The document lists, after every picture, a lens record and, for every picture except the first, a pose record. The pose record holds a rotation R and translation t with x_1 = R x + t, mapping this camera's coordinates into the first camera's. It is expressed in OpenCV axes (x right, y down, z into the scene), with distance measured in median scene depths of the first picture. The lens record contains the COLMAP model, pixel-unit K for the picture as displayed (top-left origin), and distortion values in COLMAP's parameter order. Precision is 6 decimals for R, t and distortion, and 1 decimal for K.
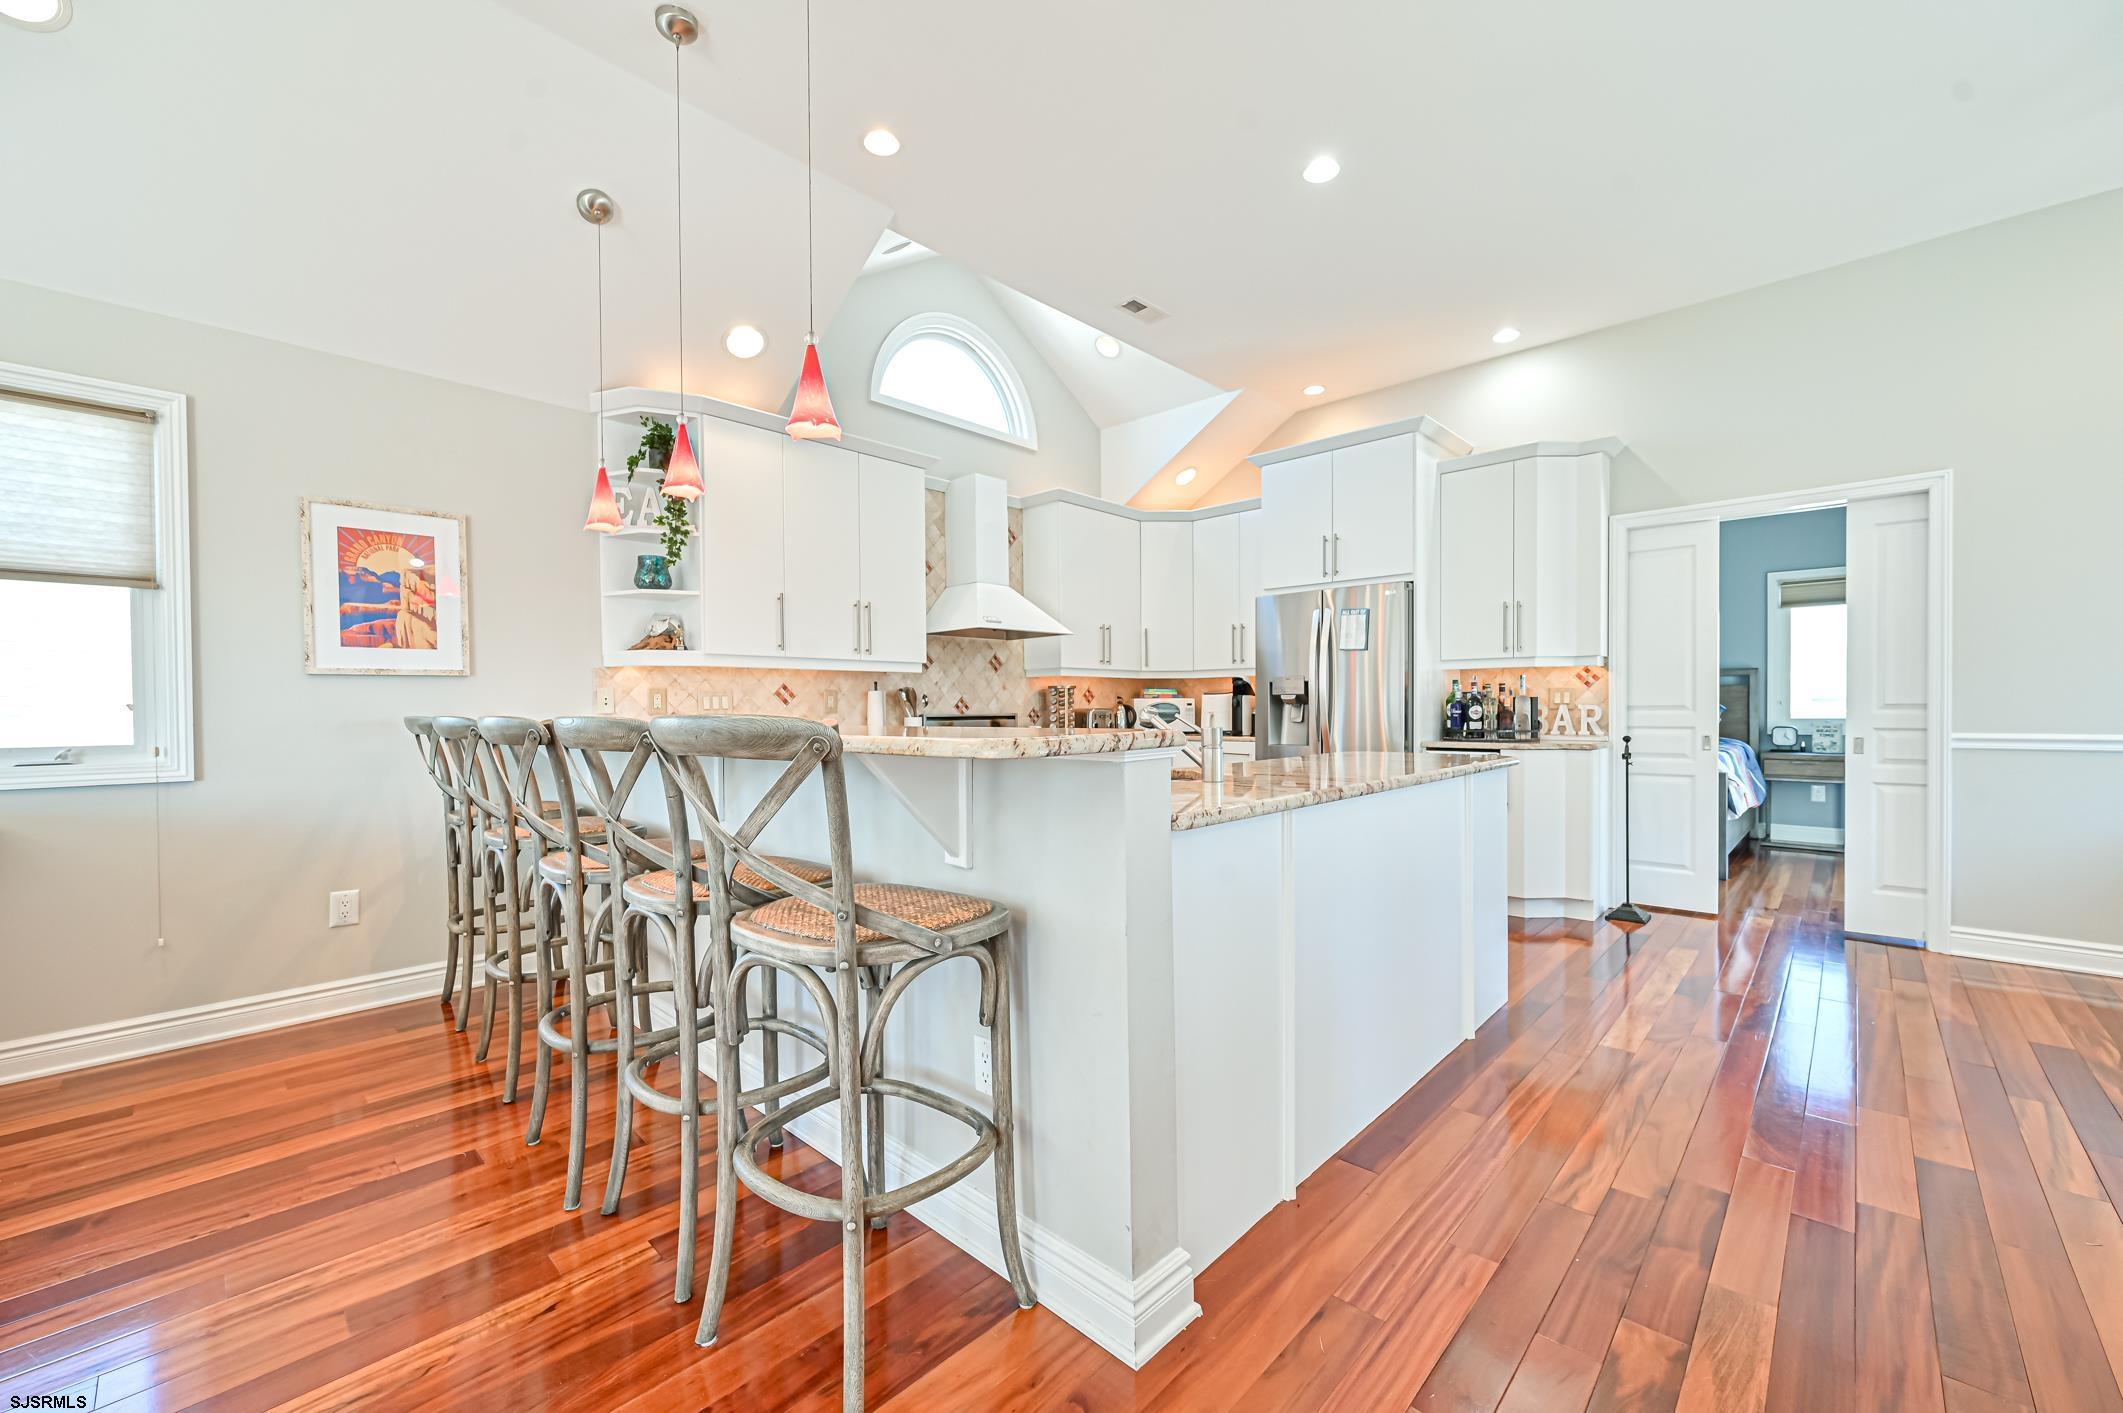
lens RADIAL K [[847.5, 0, 1059.3], [0, 847.5, 713.2], [0, 0, 1]] dist [-0.001476, 0.000430]
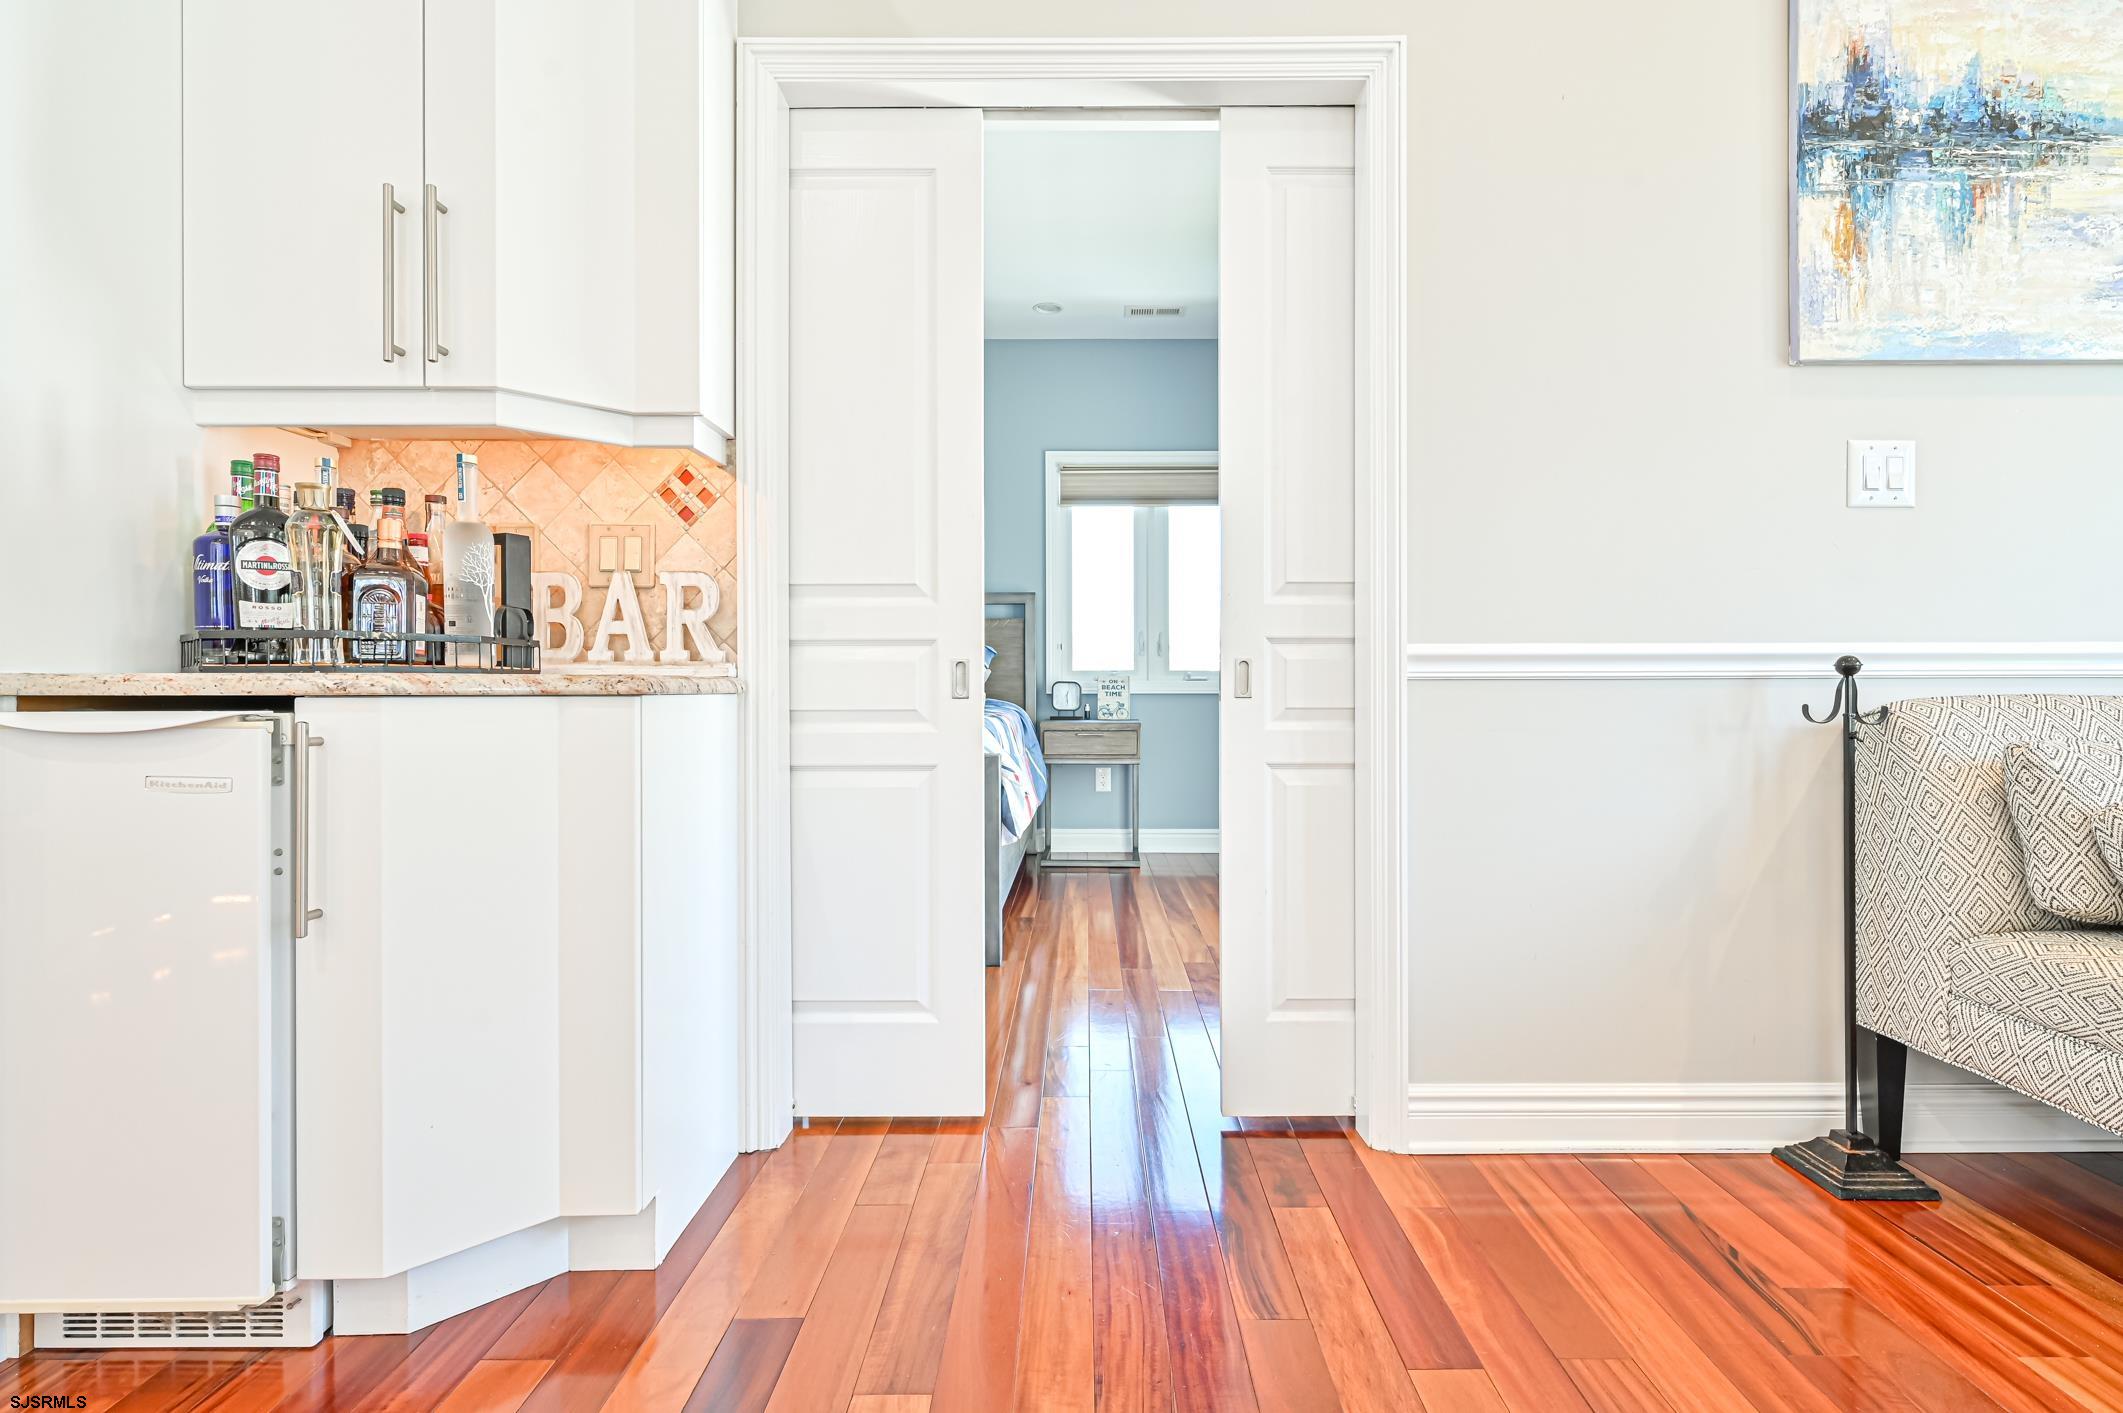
lens RADIAL K [[1013.5, 0, 1074.3], [0, 1013.5, 692.1], [0, 0, 1]] dist [0.003005, -0.000469]
pose [[0.734326, 0.002307, 0.678793, 0.453995], [0.003479, 0.999968, -0.007162, 0.041367], [-0.678788, 0.007621, 0.734295, 0.581134]]
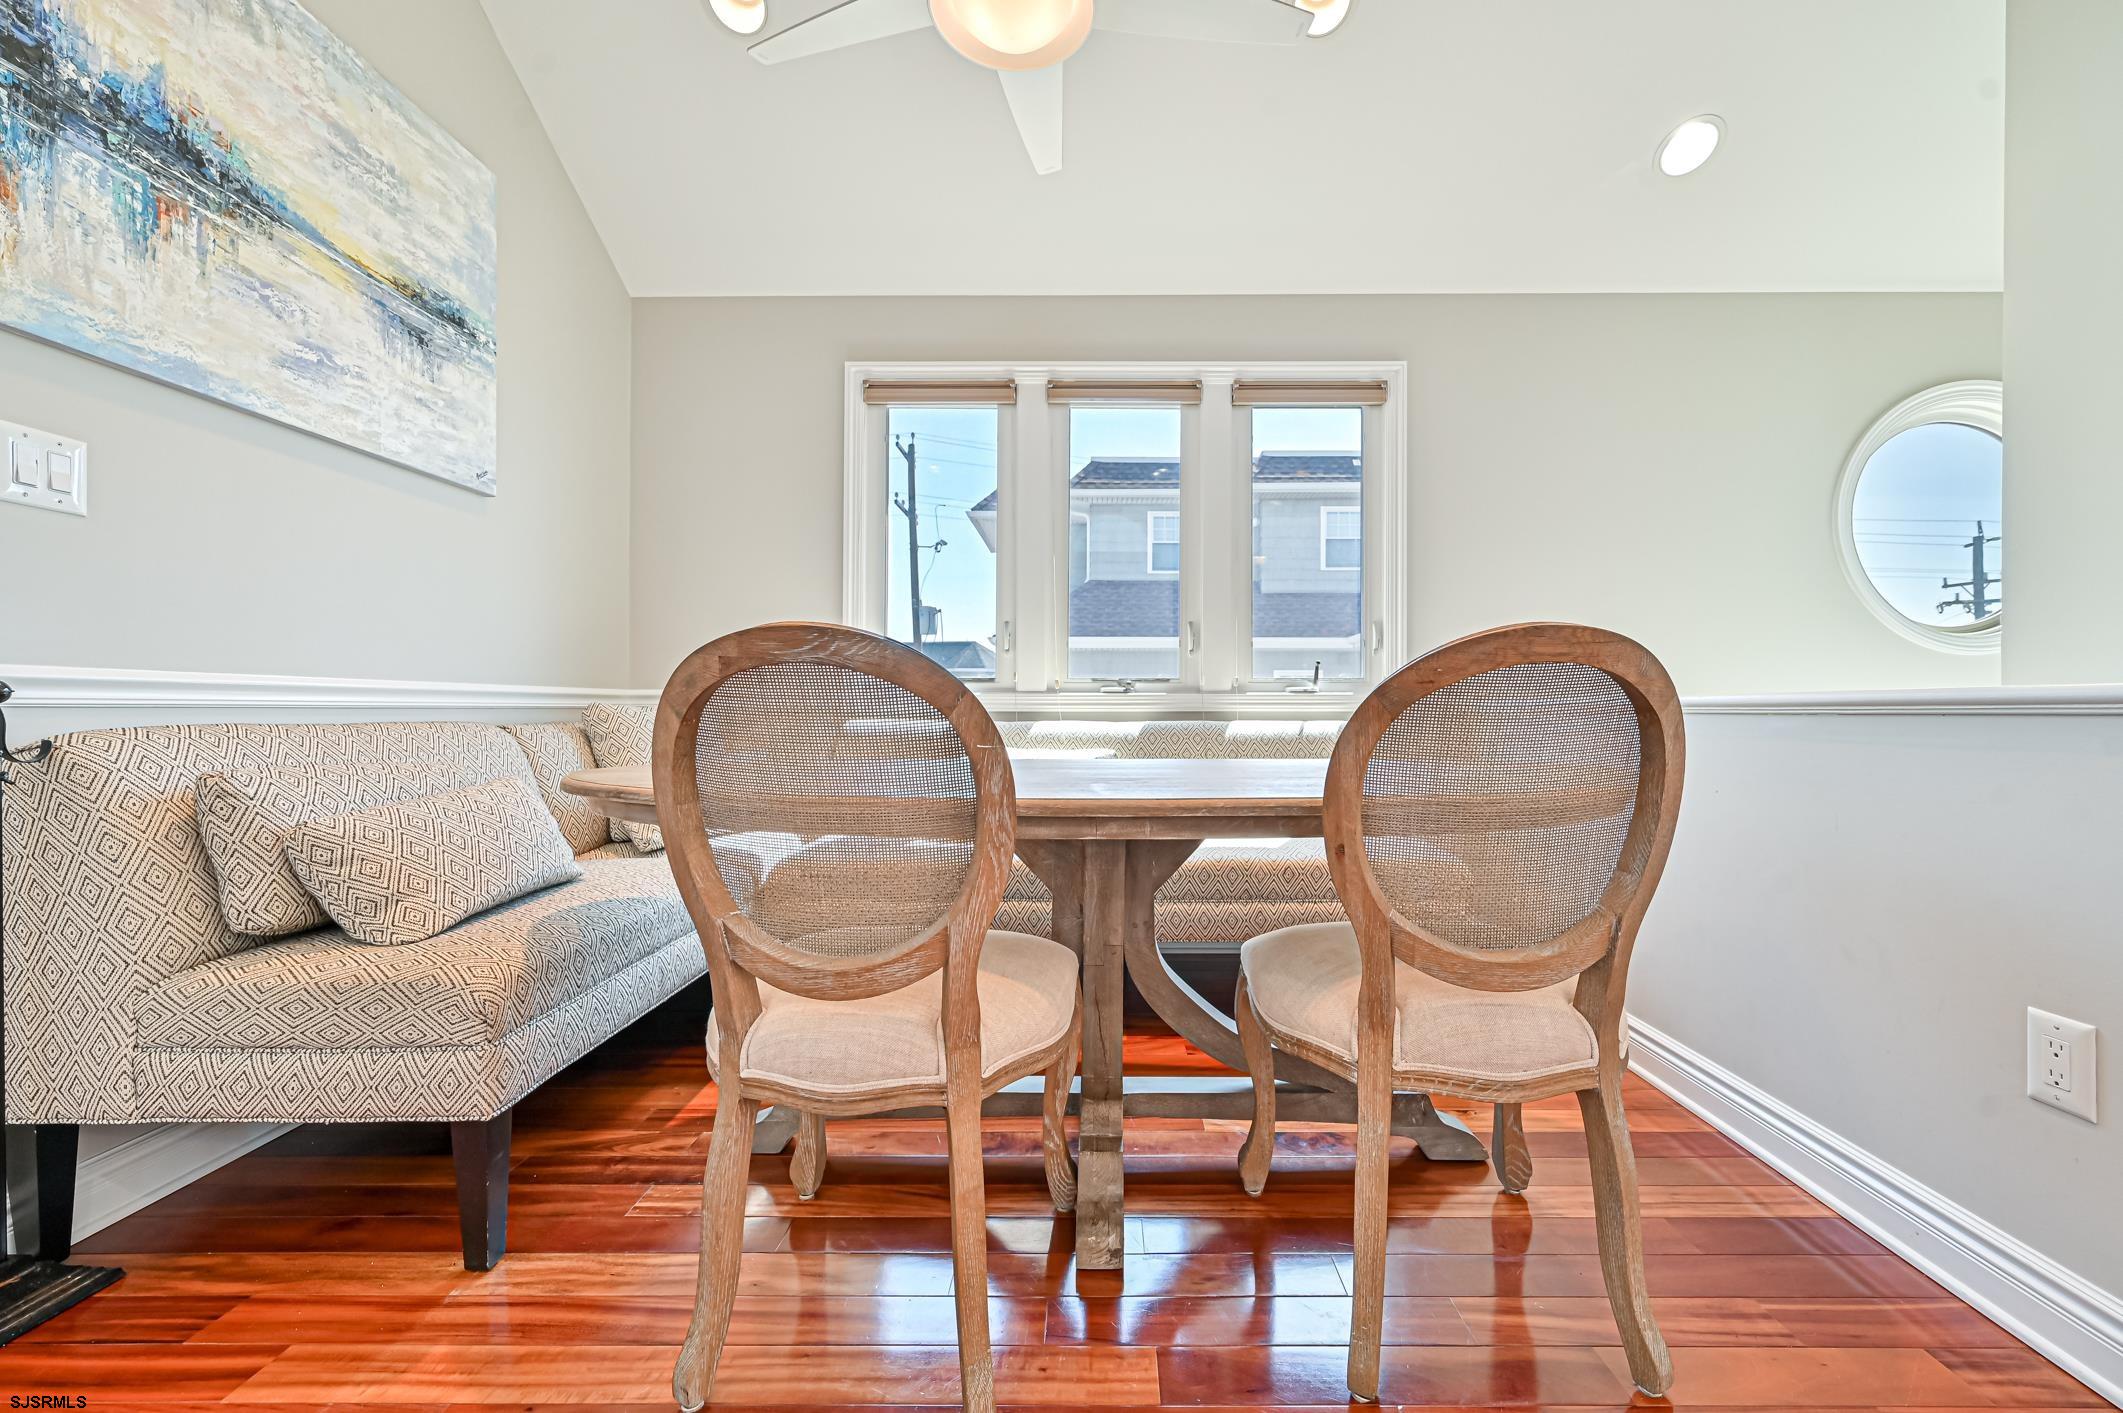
lens RADIAL K [[847.5, 0, 1100.7], [0, 847.5, 710.7], [0, 0, 1]] dist [-0.001476, 0.000430]
pose [[-0.681444, 0.003528, 0.731862, 0.510821], [0.009833, 0.999942, 0.004335, 0.037241], [-0.731804, 0.010150, -0.681439, 0.592903]]
